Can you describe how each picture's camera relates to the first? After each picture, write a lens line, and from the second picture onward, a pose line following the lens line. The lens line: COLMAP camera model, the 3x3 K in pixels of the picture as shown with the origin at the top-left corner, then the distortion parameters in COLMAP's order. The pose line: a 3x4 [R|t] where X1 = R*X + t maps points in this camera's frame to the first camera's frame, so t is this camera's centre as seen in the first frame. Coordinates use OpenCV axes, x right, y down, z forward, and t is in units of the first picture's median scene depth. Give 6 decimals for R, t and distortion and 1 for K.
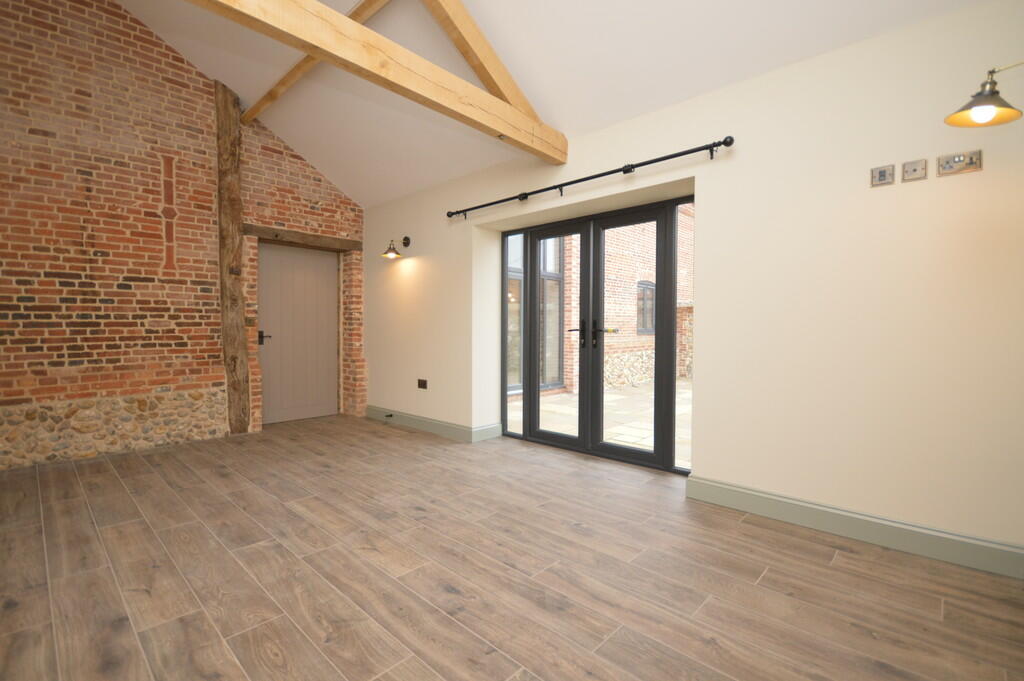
lens RADIAL K [[454.8, 0, 512.0], [0, 454.8, 340.5], [0, 0, 1]] dist [0.013519, -0.014283]
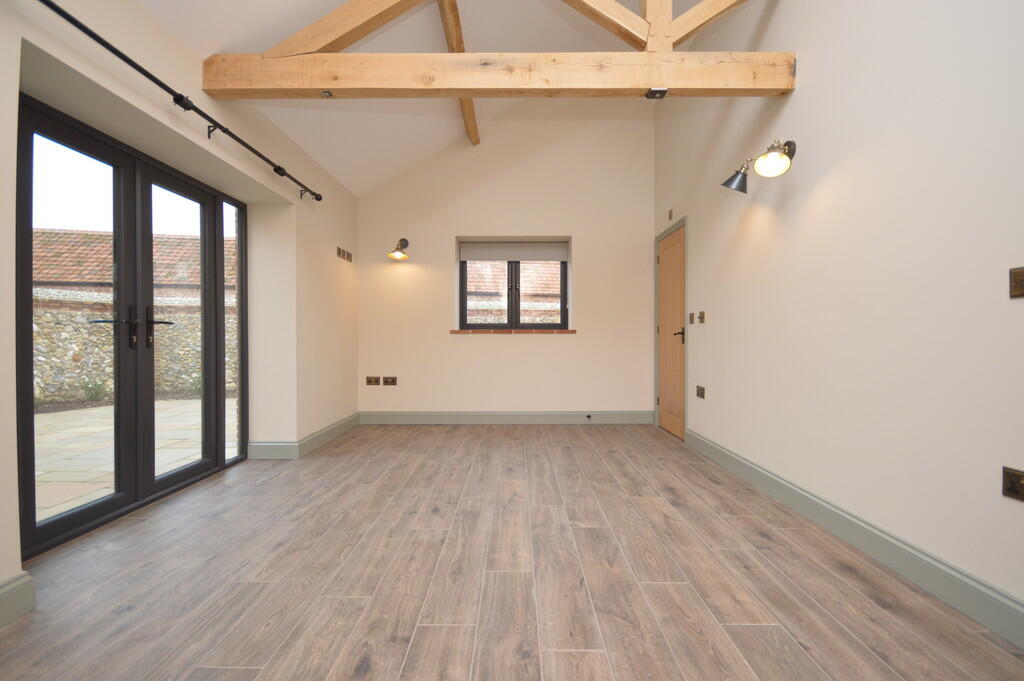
lens RADIAL K [[454.8, 0, 512.0], [0, 454.8, 340.5], [0, 0, 1]] dist [0.013519, -0.014283]
pose [[-0.676753, -0.008359, 0.736163, -1.039863], [0.013664, 0.999621, 0.023911, -0.004311], [-0.736083, 0.026241, -0.676382, 1.568855]]
